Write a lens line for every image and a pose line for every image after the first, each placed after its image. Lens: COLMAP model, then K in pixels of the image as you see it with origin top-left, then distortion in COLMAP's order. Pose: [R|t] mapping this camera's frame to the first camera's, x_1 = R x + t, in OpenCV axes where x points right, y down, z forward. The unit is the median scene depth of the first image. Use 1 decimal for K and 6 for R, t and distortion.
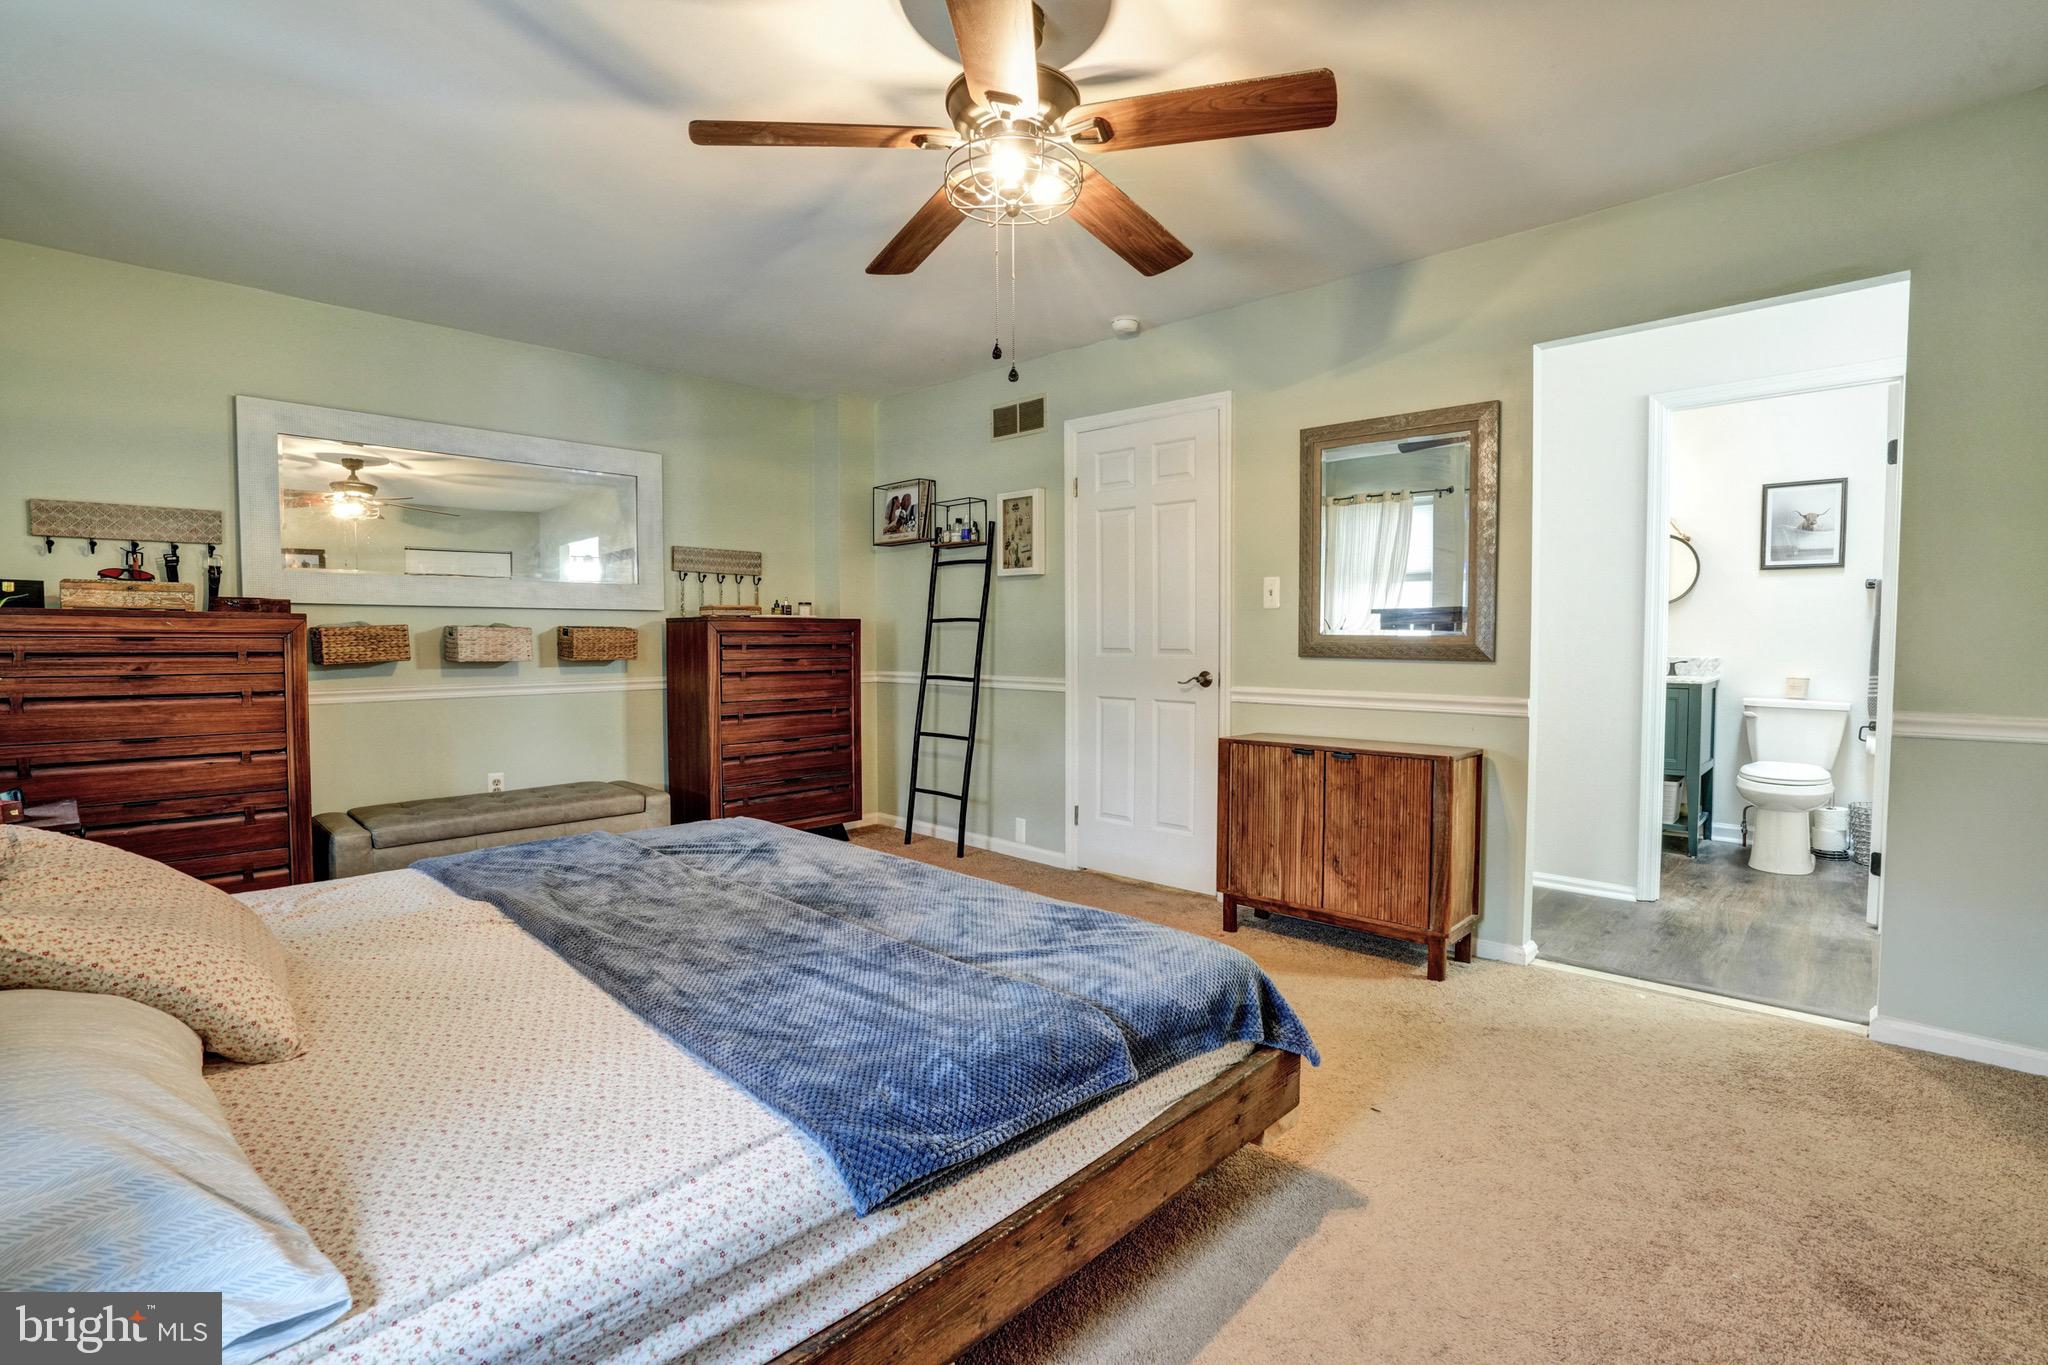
lens RADIAL K [[938.4, 0, 1016.6], [0, 938.4, 678.5], [0, 0, 1]] dist [-0.052344, 0.017158]
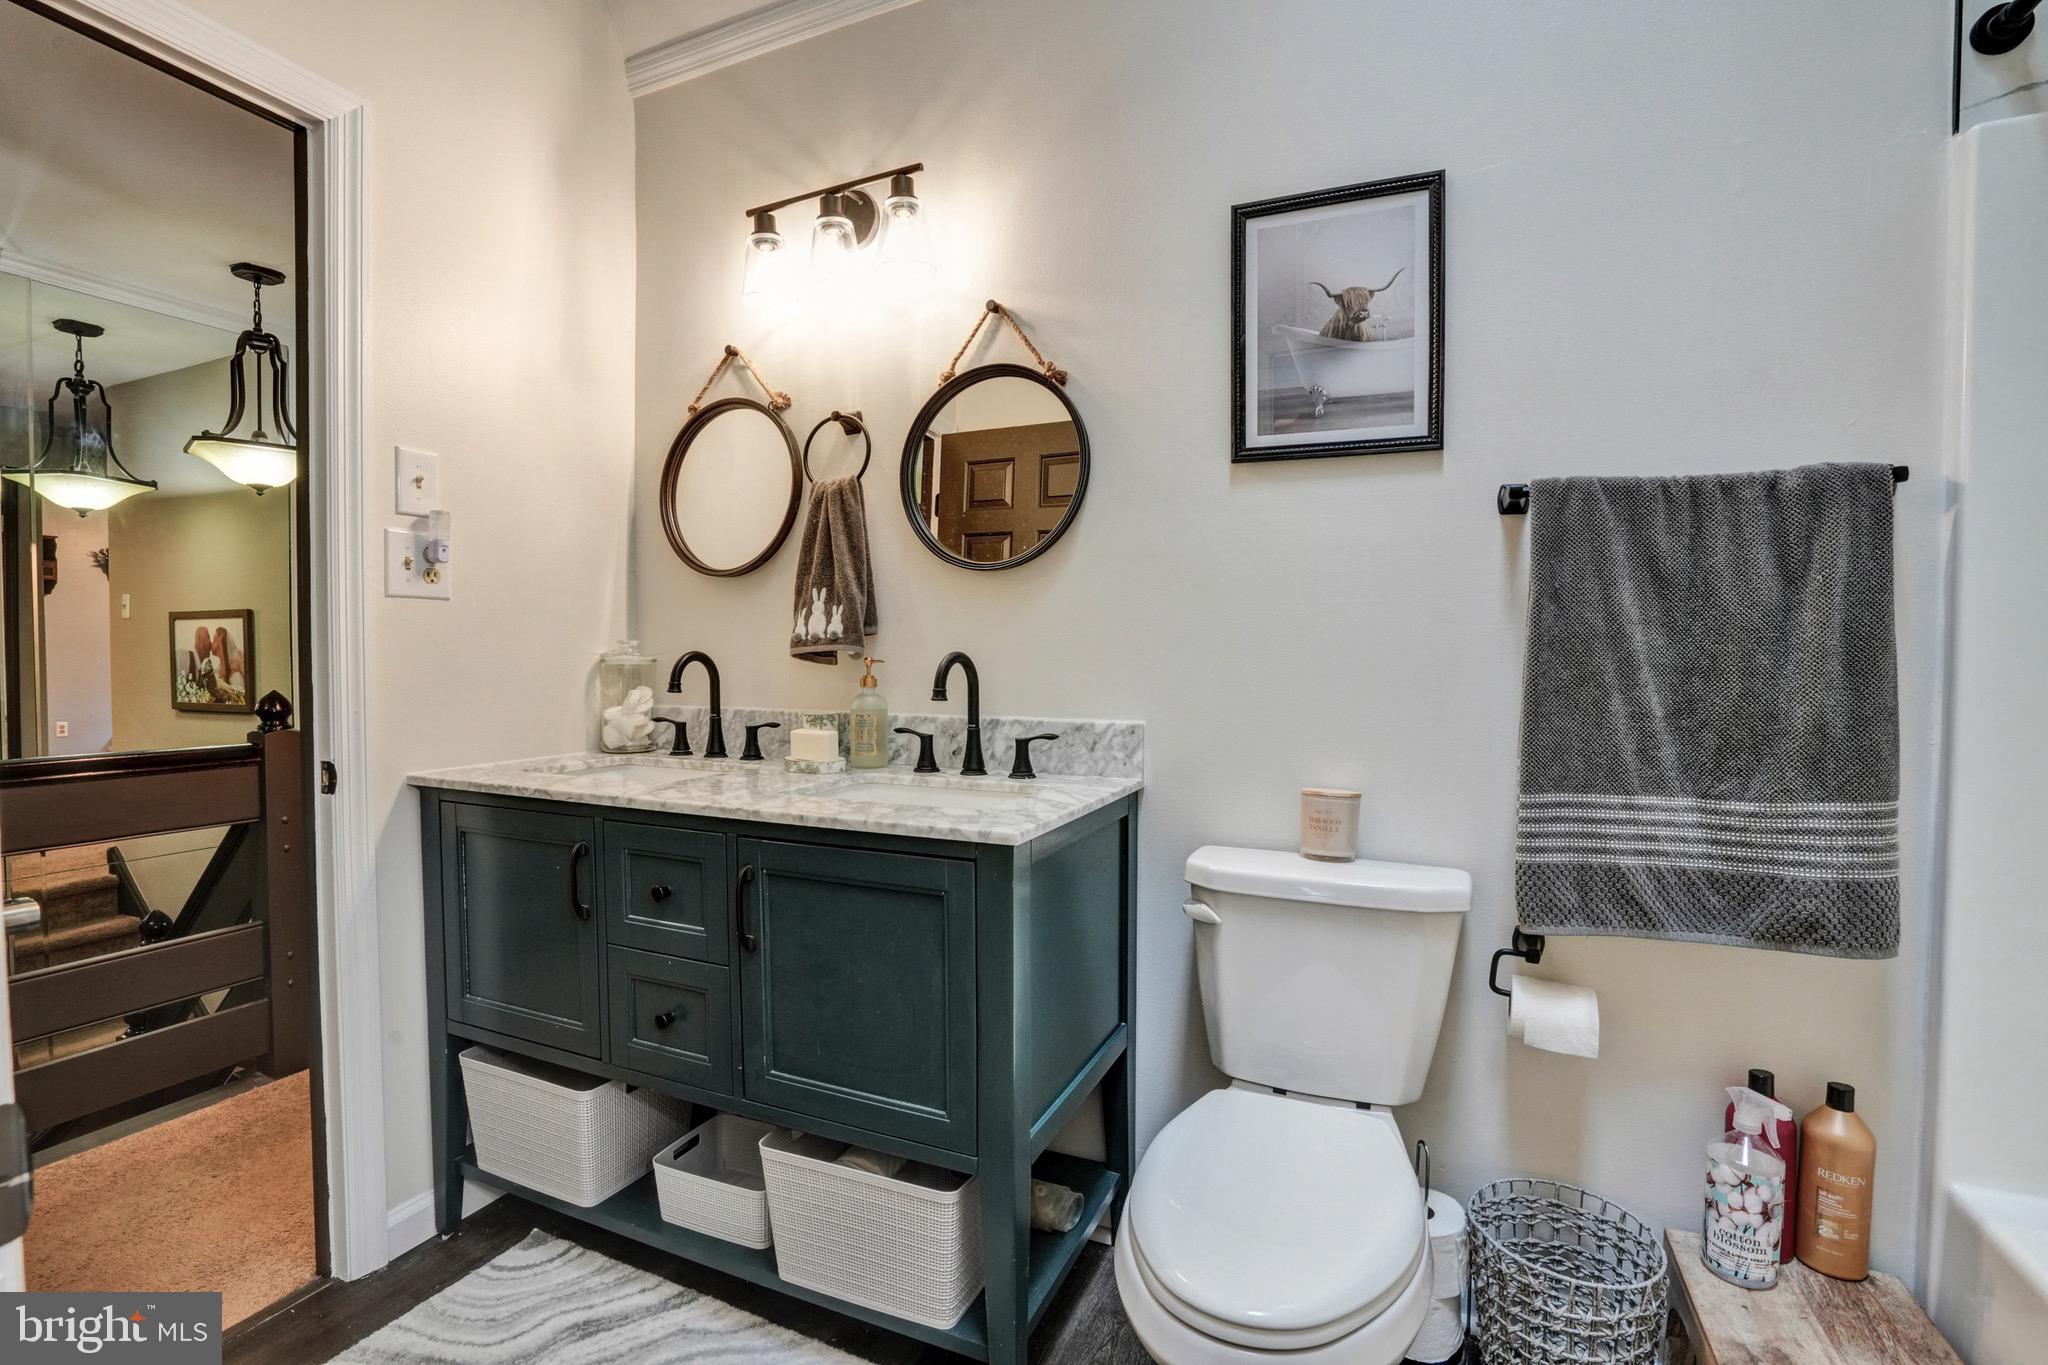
lens RADIAL K [[938.4, 0, 1016.6], [0, 938.4, 678.5], [0, 0, 1]] dist [-0.052344, 0.017158]
pose [[0.942966, -0.008105, 0.332792, 0.645803], [0.013888, 0.999791, -0.015002, -0.036890], [-0.332600, 0.018768, 0.942881, 0.727302]]
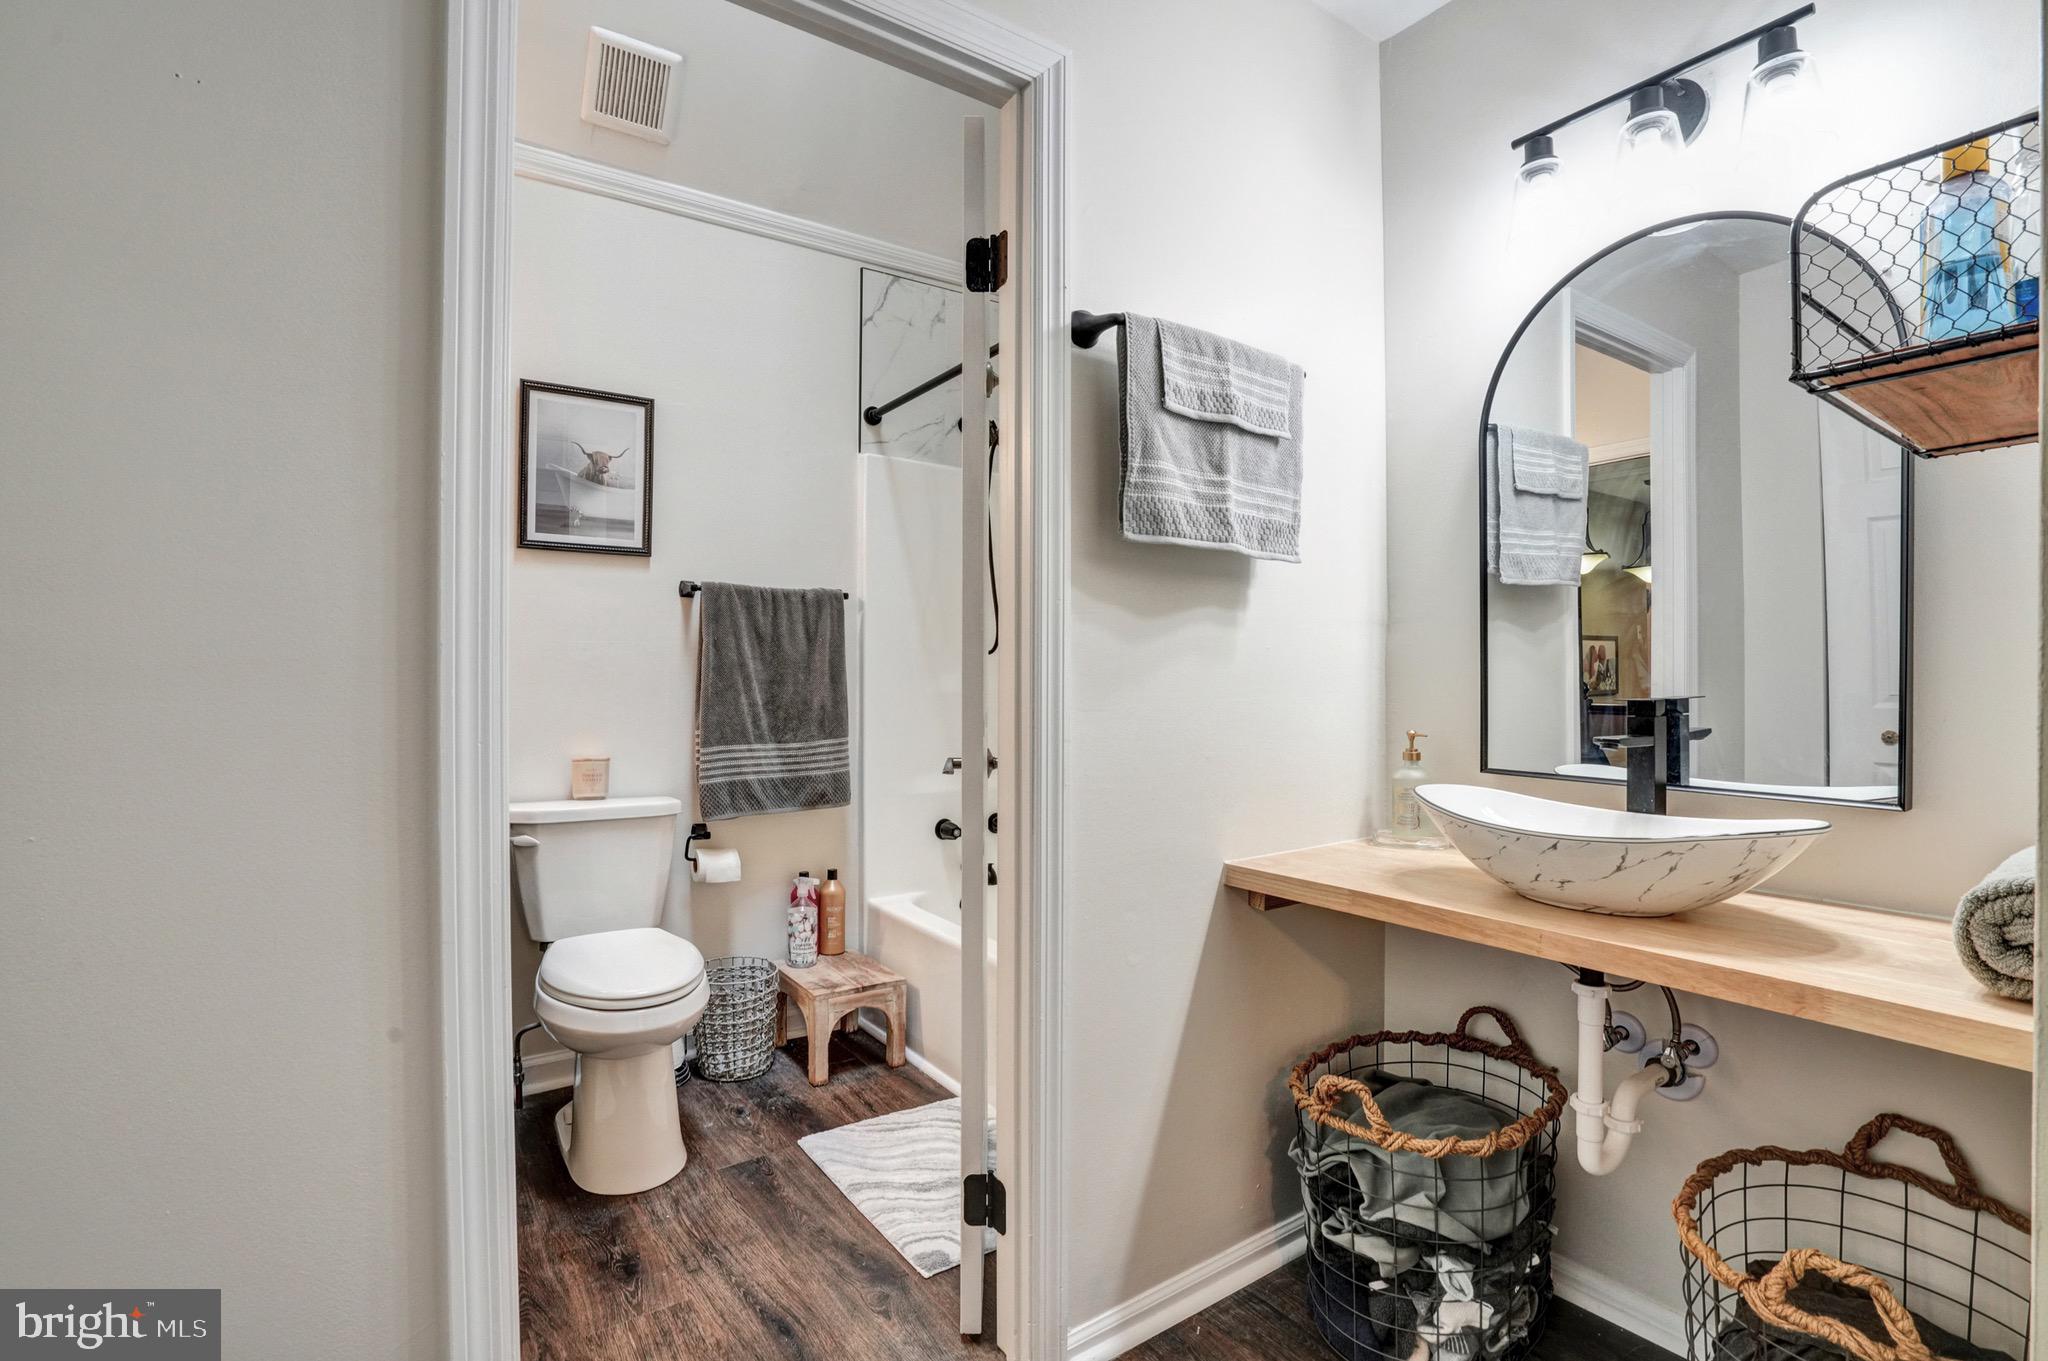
lens RADIAL K [[938.4, 0, 1016.6], [0, 938.4, 676.5], [0, 0, 1]] dist [-0.052344, 0.017158]
pose [[0.208966, -0.005785, 0.977906, 0.385335], [0.044285, 0.999013, -0.003553, -0.035210], [-0.976920, 0.044049, 0.209016, 0.647878]]
